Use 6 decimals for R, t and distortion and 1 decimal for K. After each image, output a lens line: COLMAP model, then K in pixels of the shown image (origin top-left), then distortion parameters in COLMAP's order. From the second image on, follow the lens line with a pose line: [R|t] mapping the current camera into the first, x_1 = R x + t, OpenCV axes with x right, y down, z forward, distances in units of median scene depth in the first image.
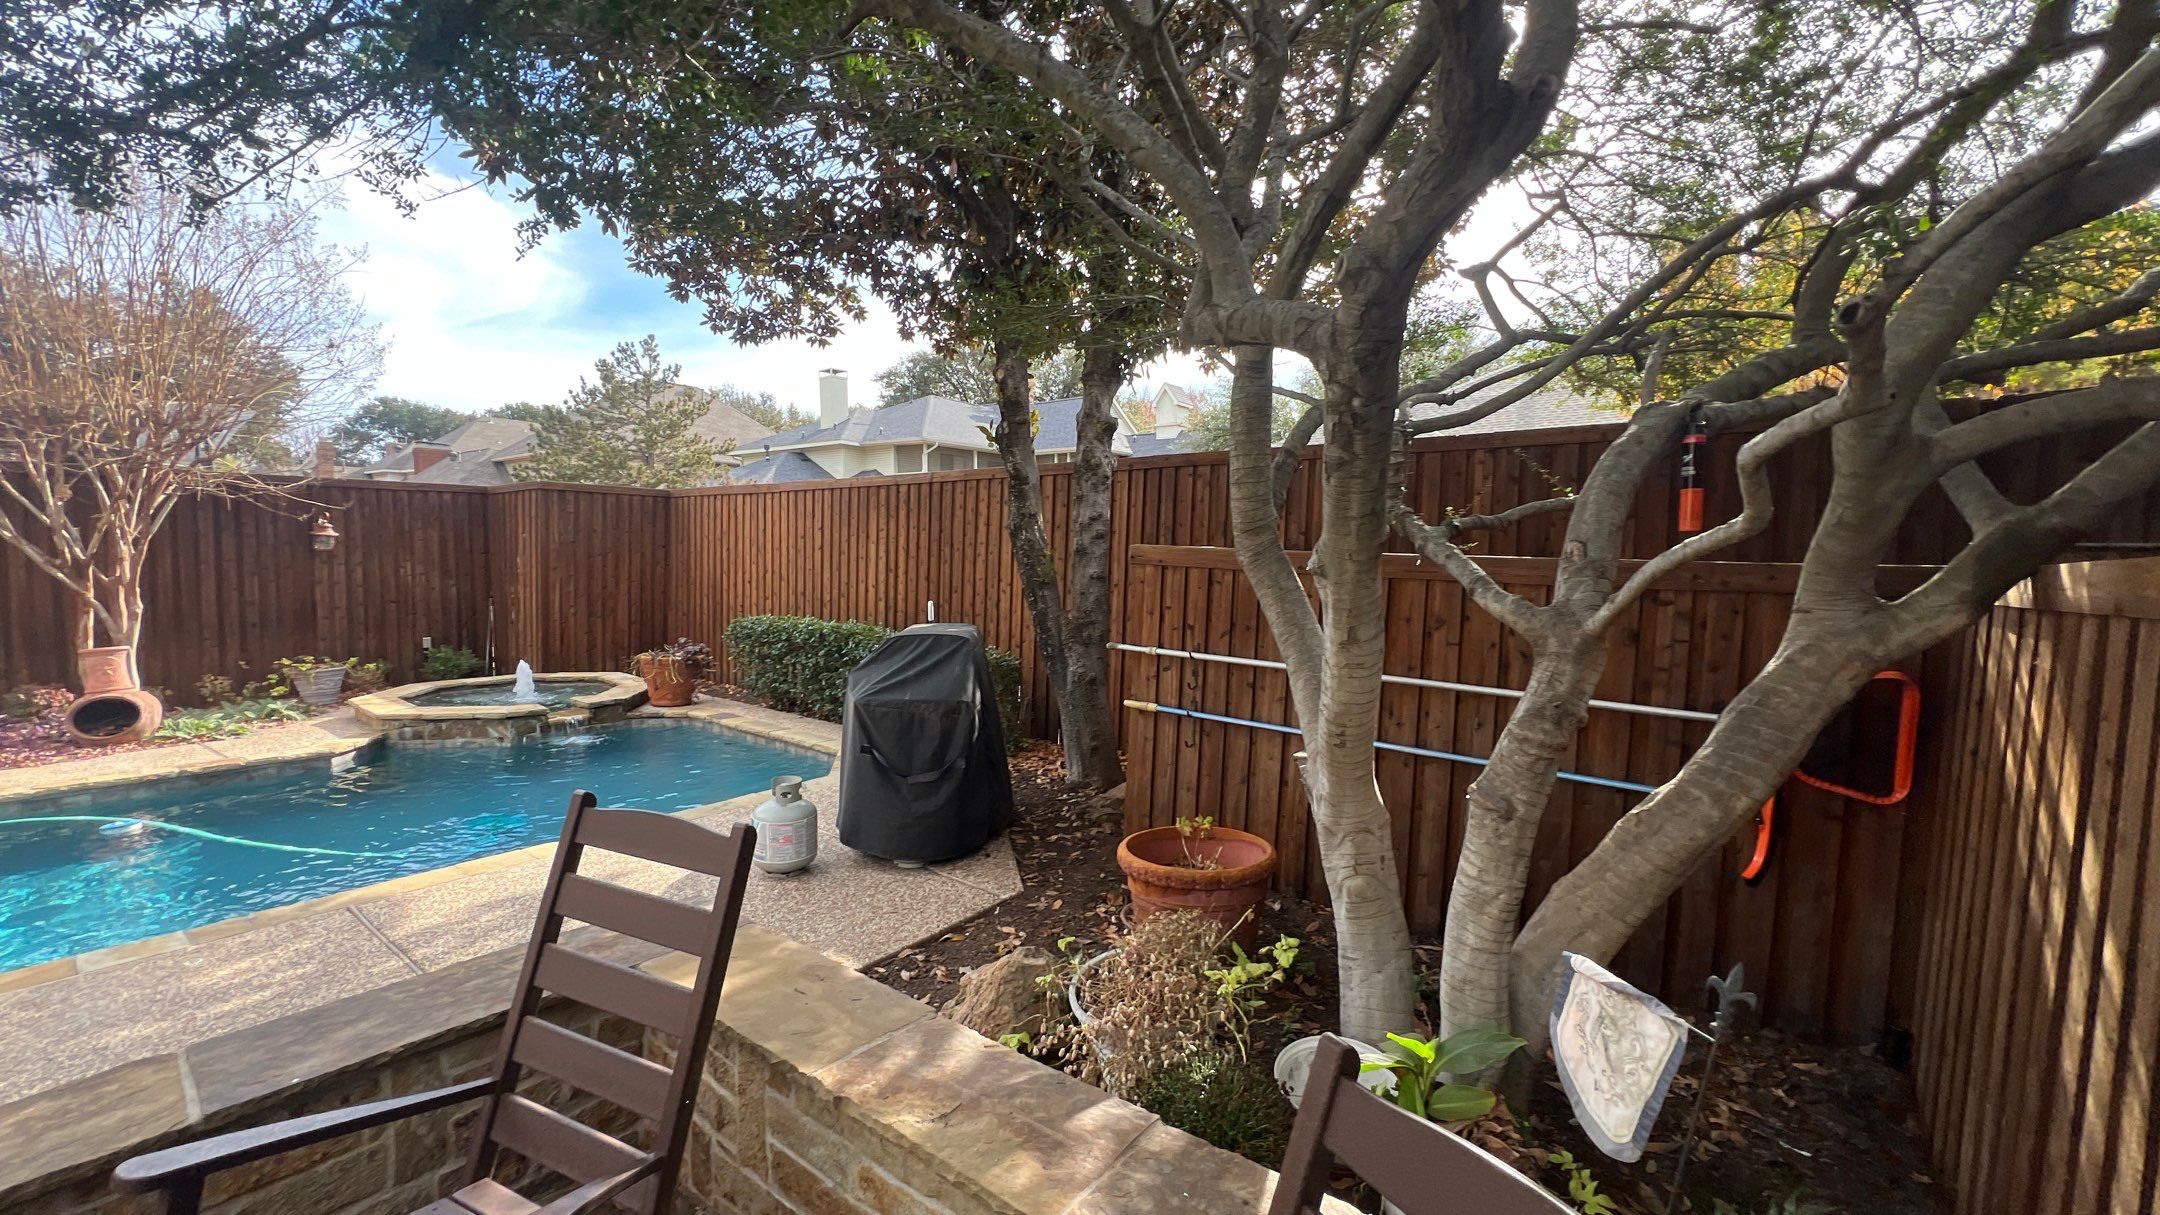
lens RADIAL K [[861.7, 0, 1078.0], [0, 861.7, 603.9], [0, 0, 1]] dist [-0.001333, 0.000089]
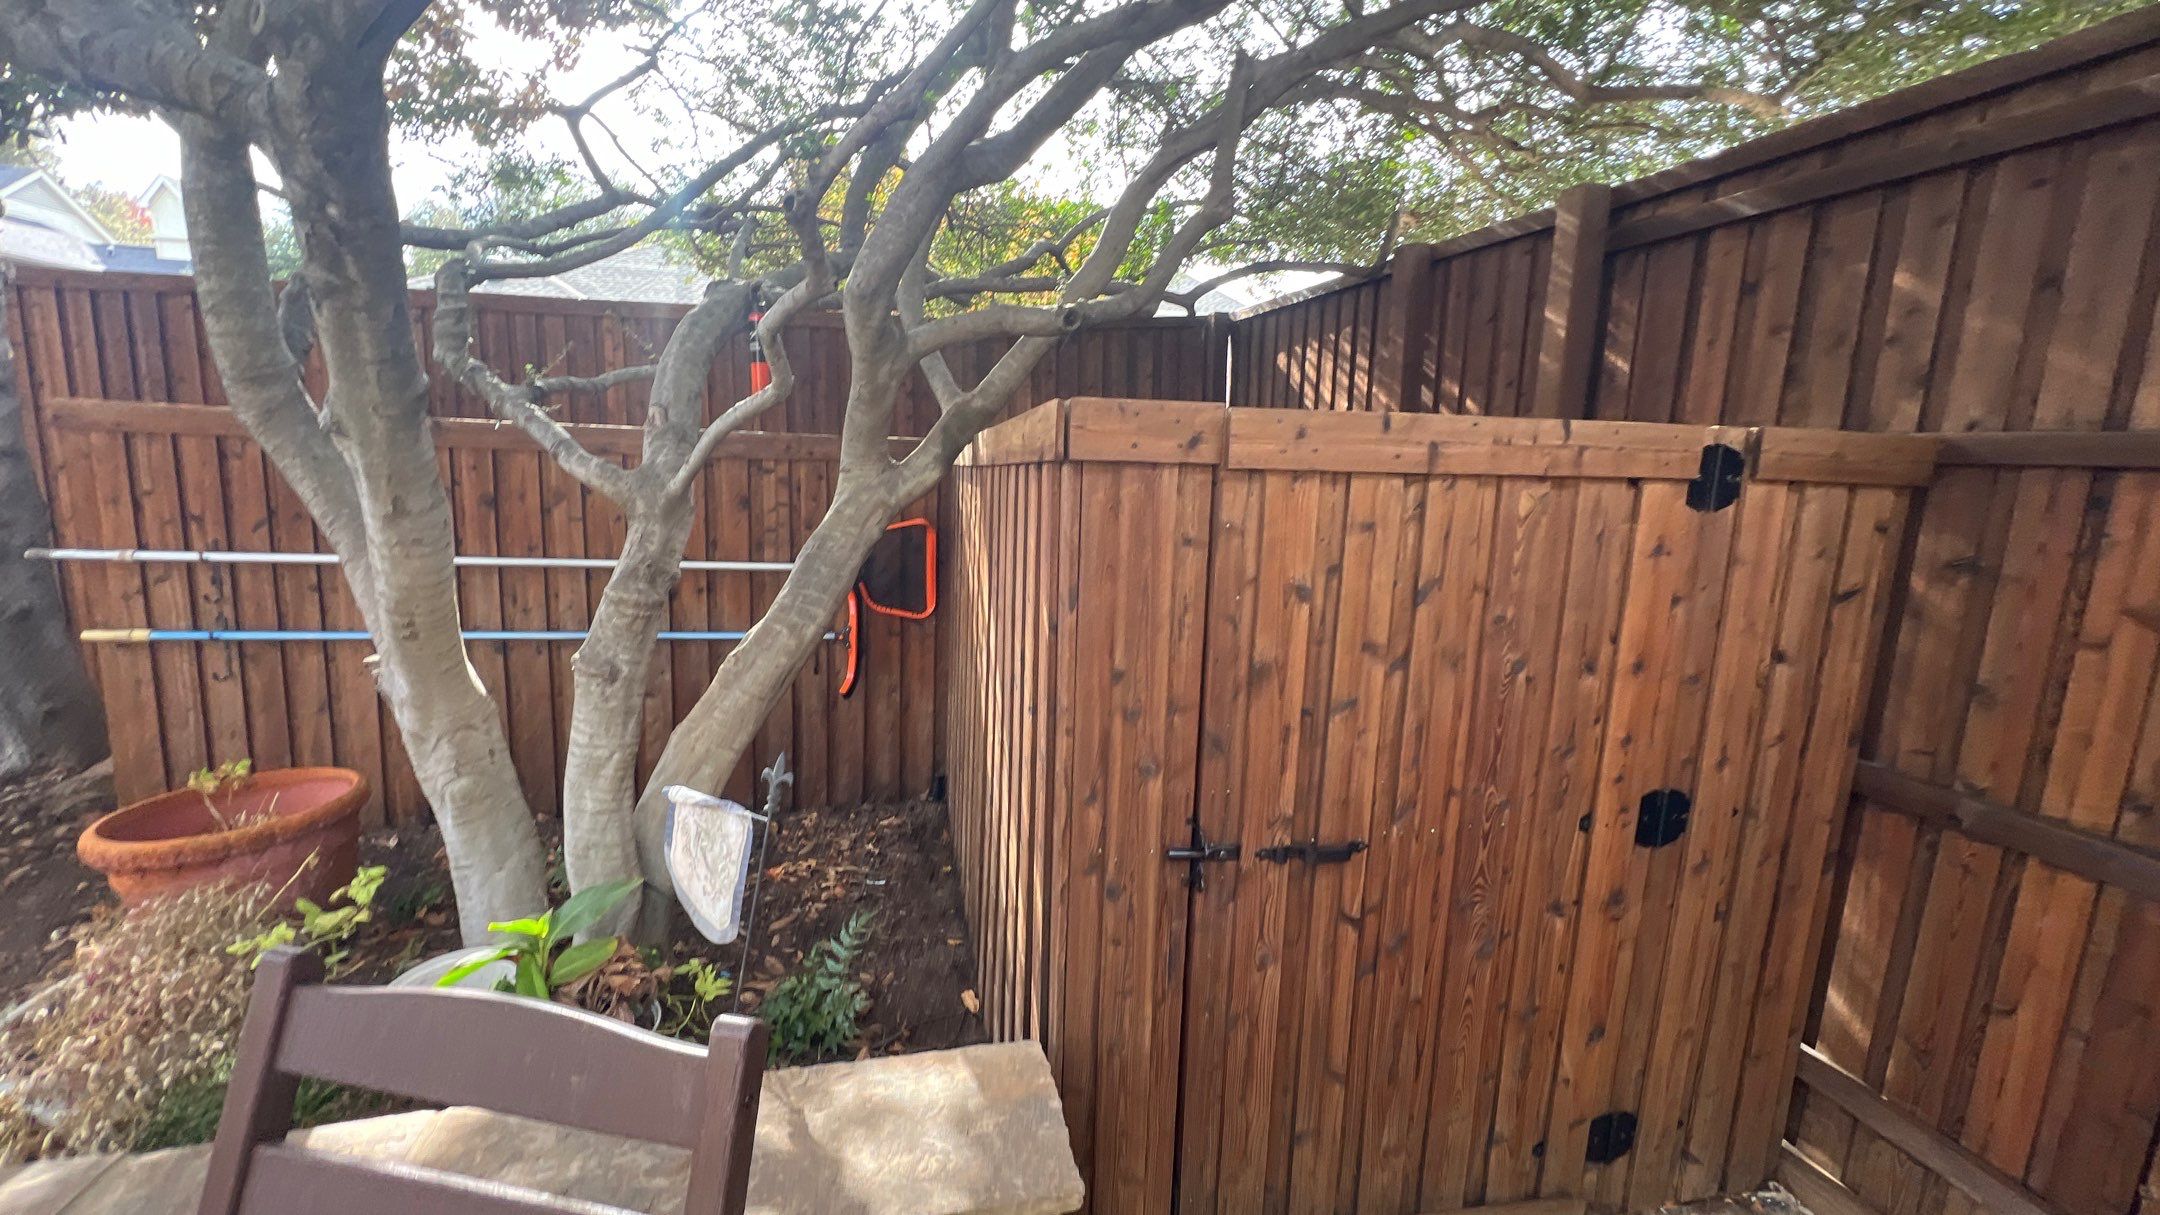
lens RADIAL K [[861.7, 0, 1078.0], [0, 861.7, 603.9], [0, 0, 1]] dist [-0.001333, 0.000089]
pose [[0.644982, -0.129106, 0.753213, 0.090363], [0.030199, 0.989162, 0.143690, 0.027564], [-0.763601, -0.069931, 0.641891, -0.061293]]
